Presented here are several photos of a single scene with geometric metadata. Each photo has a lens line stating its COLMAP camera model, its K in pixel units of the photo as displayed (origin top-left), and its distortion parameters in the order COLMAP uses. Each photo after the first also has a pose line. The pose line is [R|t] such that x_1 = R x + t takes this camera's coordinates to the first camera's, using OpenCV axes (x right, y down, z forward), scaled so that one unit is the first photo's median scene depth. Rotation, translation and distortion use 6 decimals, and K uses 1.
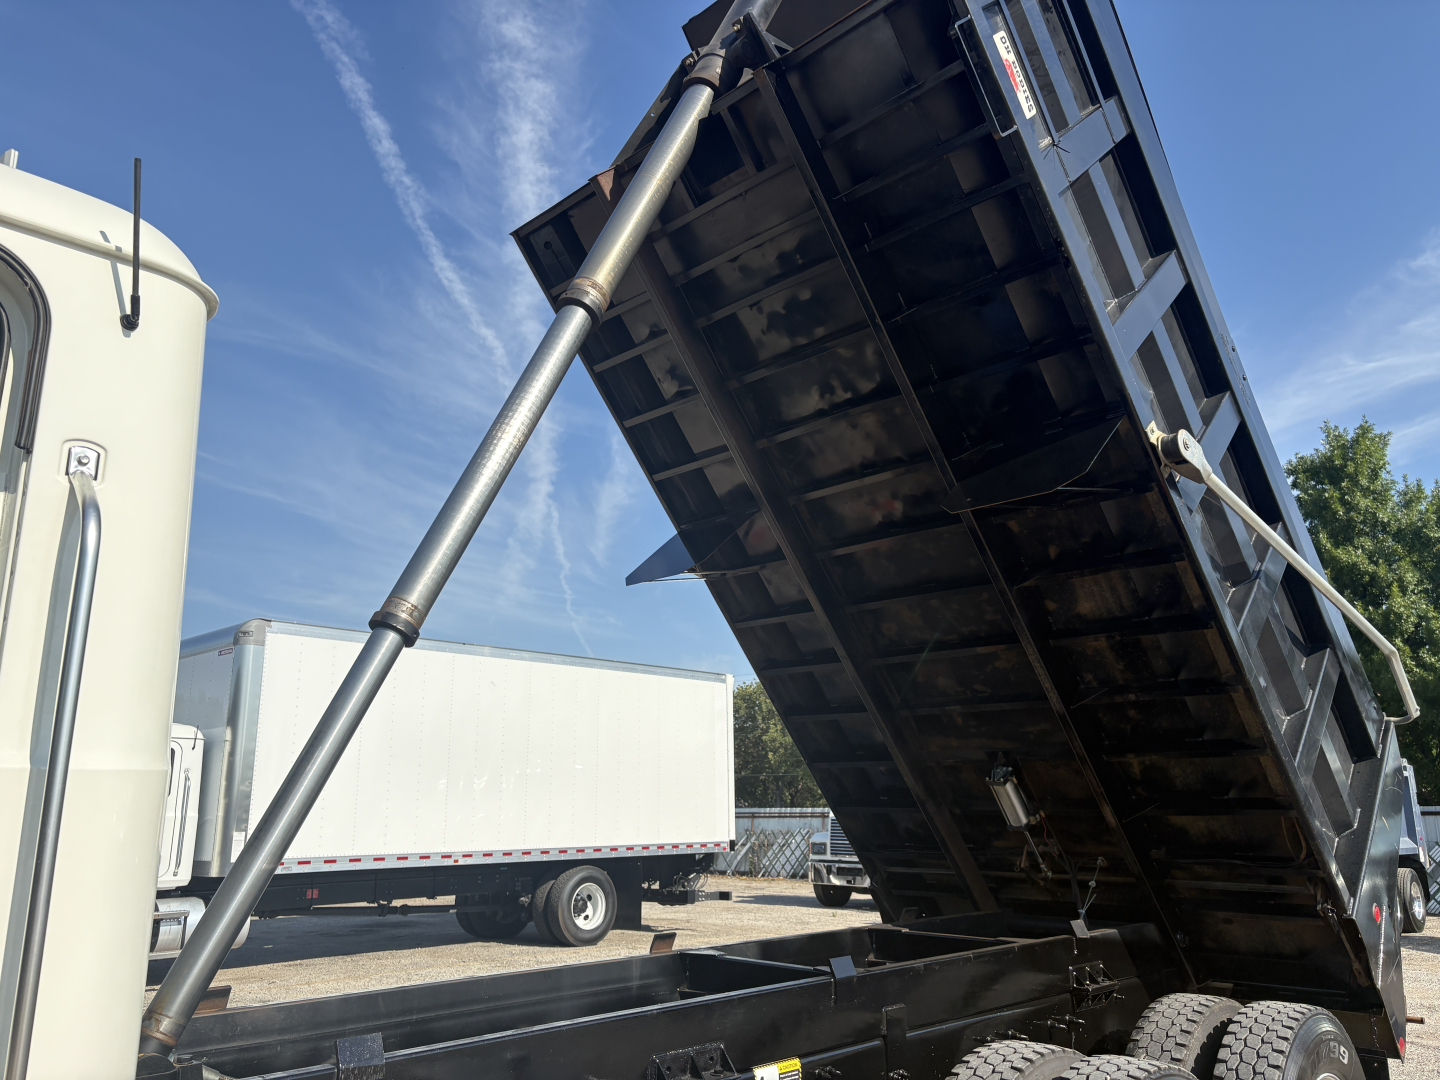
lens RADIAL K [[1085.0, 0, 717.3], [0, 1085.0, 527.7], [0, 0, 1]] dist [0.039833, -0.049110]
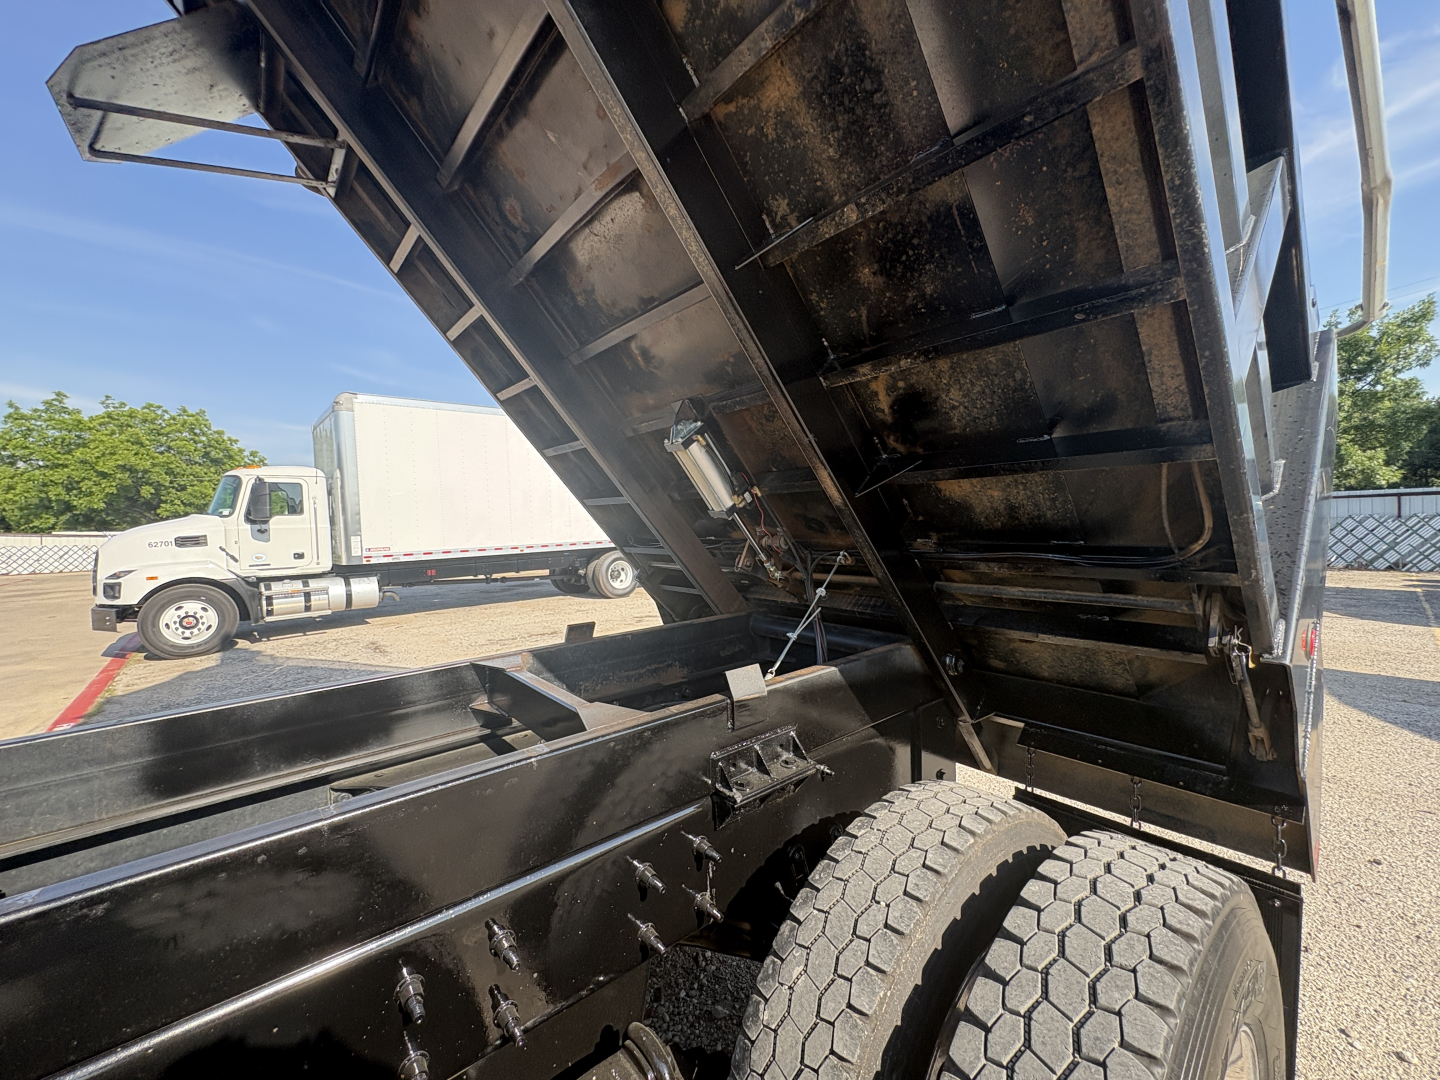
lens RADIAL K [[574.1, 0, 722.2], [0, 574.1, 540.6], [0, 0, 1]] dist [0.000031, -0.000350]
pose [[0.995889, -0.026246, -0.086696, 0.265202], [0.050257, 0.956377, 0.287780, 0.163248], [0.075361, -0.290954, 0.953764, 0.565916]]
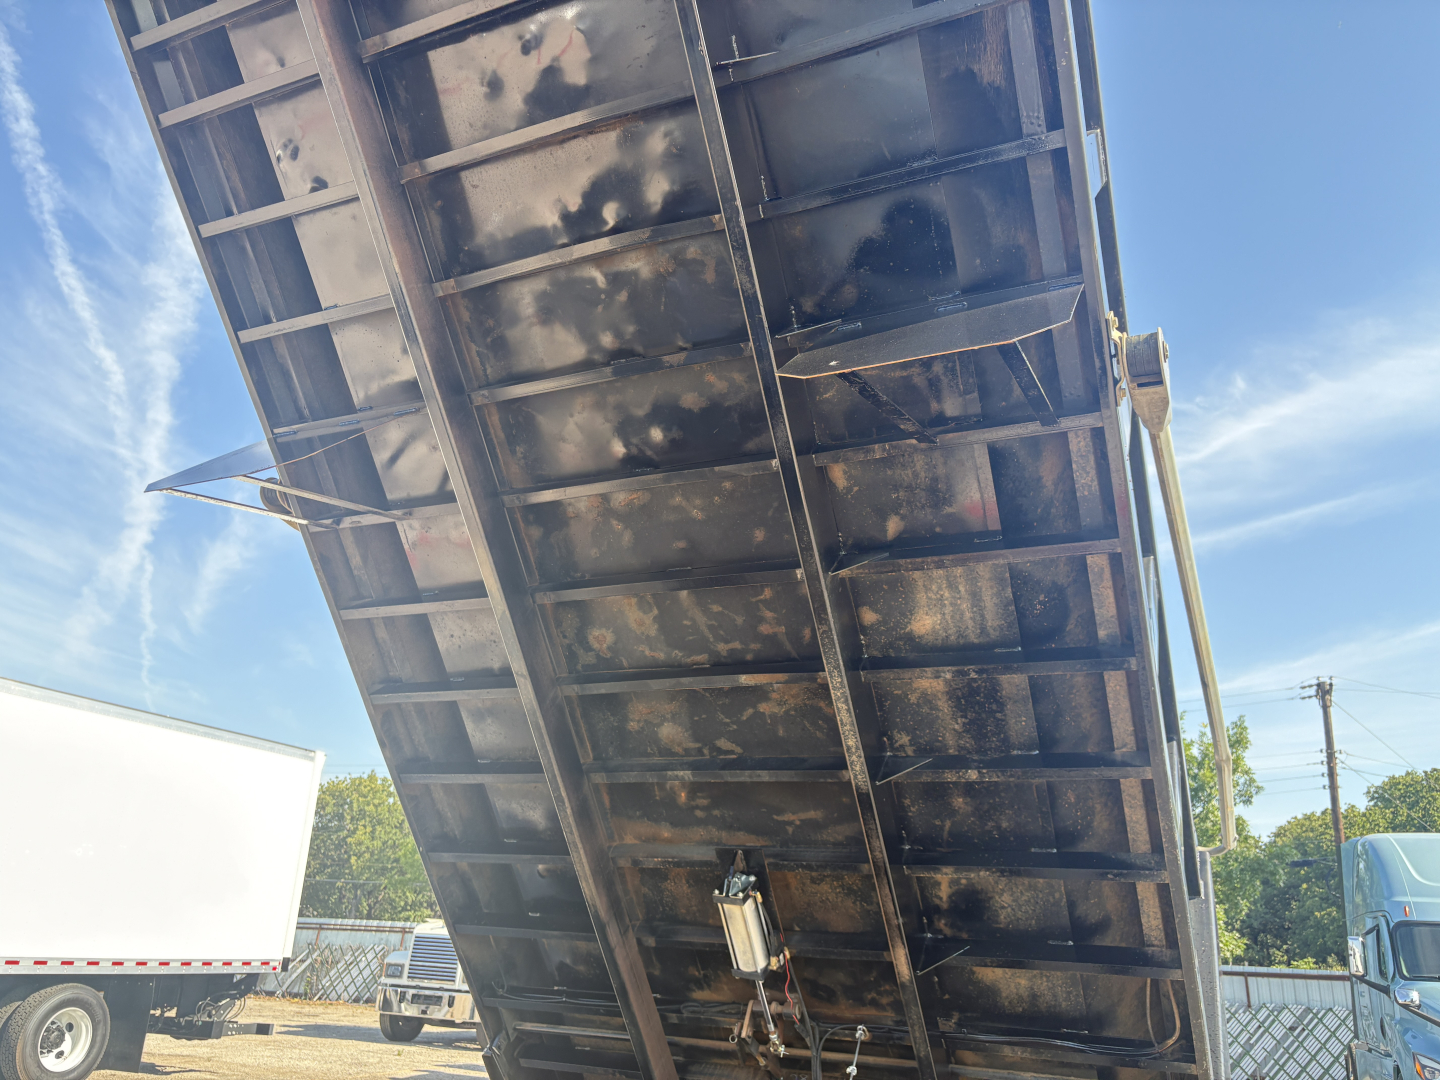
lens RADIAL K [[1085.0, 0, 713.6], [0, 1085.0, 538.7], [0, 0, 1]] dist [0.039833, -0.049110]
pose [[0.935080, 0.168876, 0.311617, 0.013290], [-0.139956, 0.983675, -0.113116, 0.086904], [-0.325633, 0.062160, 0.943451, 0.338398]]
